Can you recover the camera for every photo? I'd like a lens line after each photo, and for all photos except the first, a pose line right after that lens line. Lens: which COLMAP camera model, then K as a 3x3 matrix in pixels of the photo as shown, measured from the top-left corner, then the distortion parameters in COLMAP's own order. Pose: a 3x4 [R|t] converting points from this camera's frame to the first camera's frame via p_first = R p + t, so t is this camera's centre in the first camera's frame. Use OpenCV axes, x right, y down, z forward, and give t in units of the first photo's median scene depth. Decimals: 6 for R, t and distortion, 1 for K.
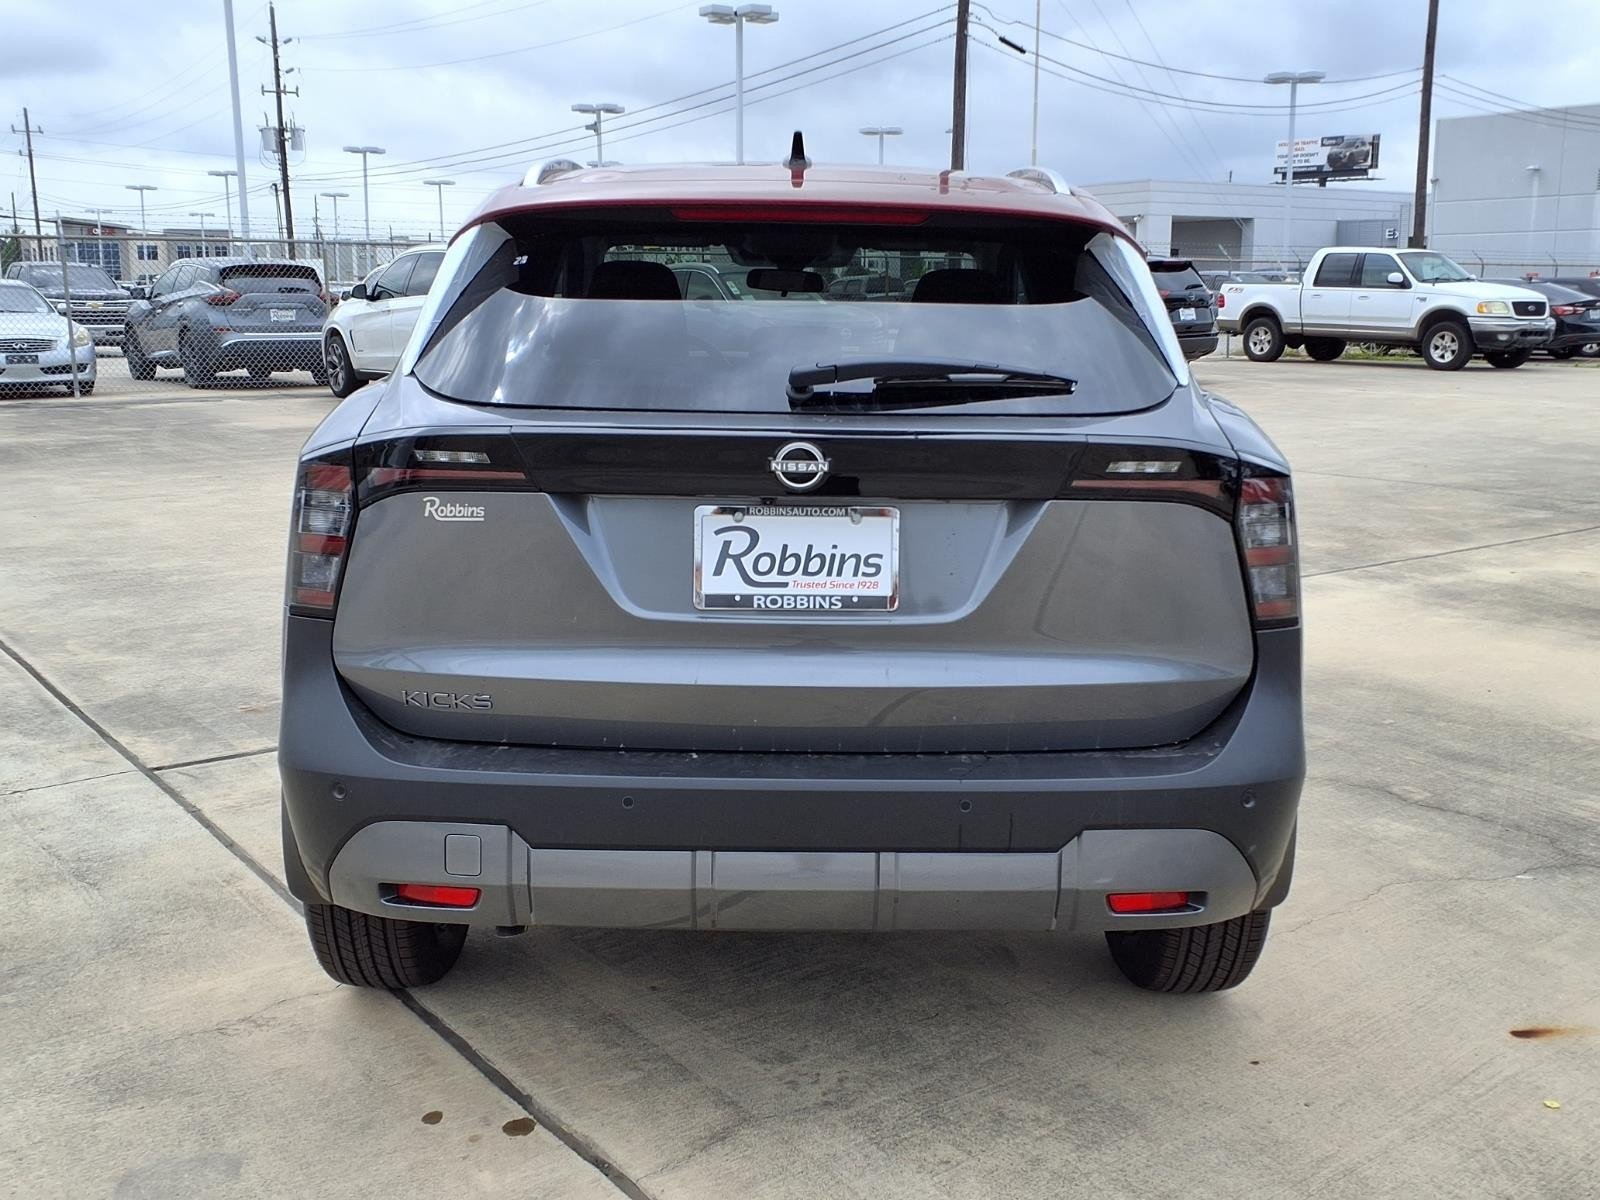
lens RADIAL K [[1621.5, 0, 795.4], [0, 1621.5, 543.4], [0, 0, 1]] dist [0.160792, -0.373183]
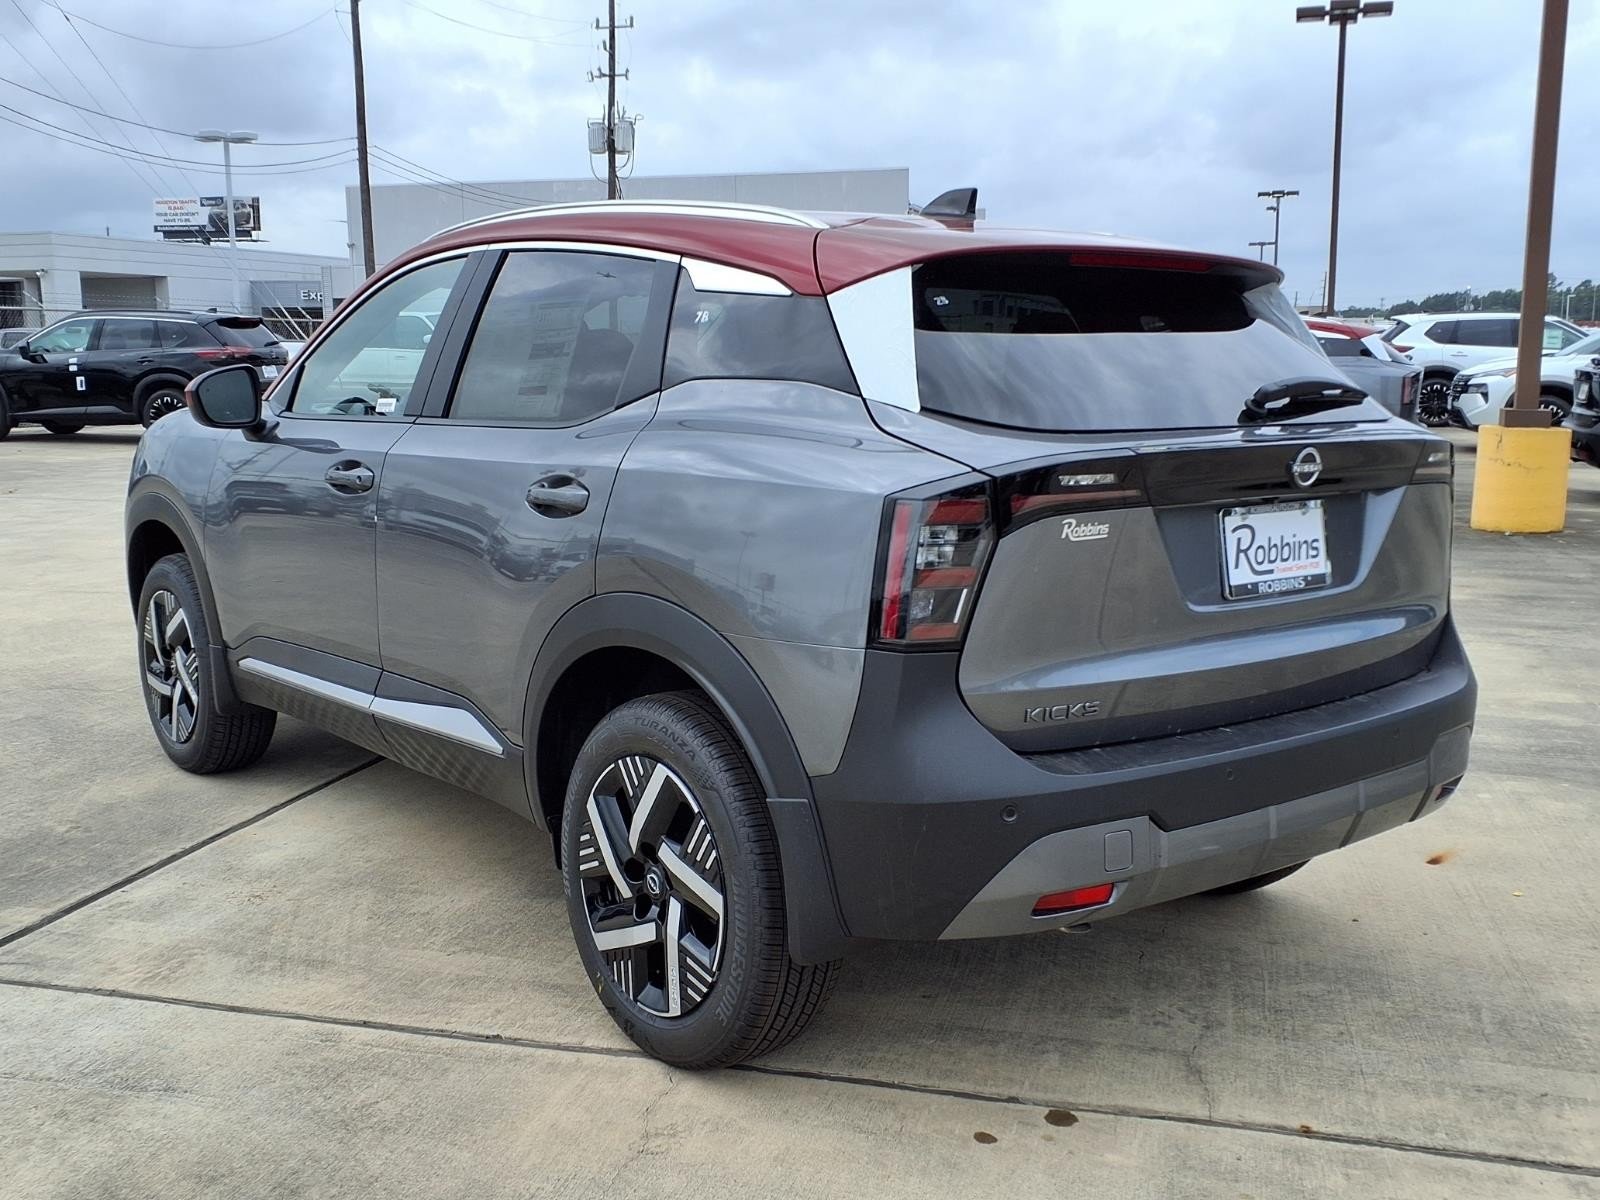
lens RADIAL K [[1652.7, 0, 832.0], [0, 1652.7, 500.9], [0, 0, 1]] dist [0.016844, 0.012537]
pose [[0.778639, -0.068302, 0.623744, -0.983838], [0.106883, 0.993968, -0.024584, -0.029408], [-0.618302, 0.085810, 0.781242, 0.248828]]
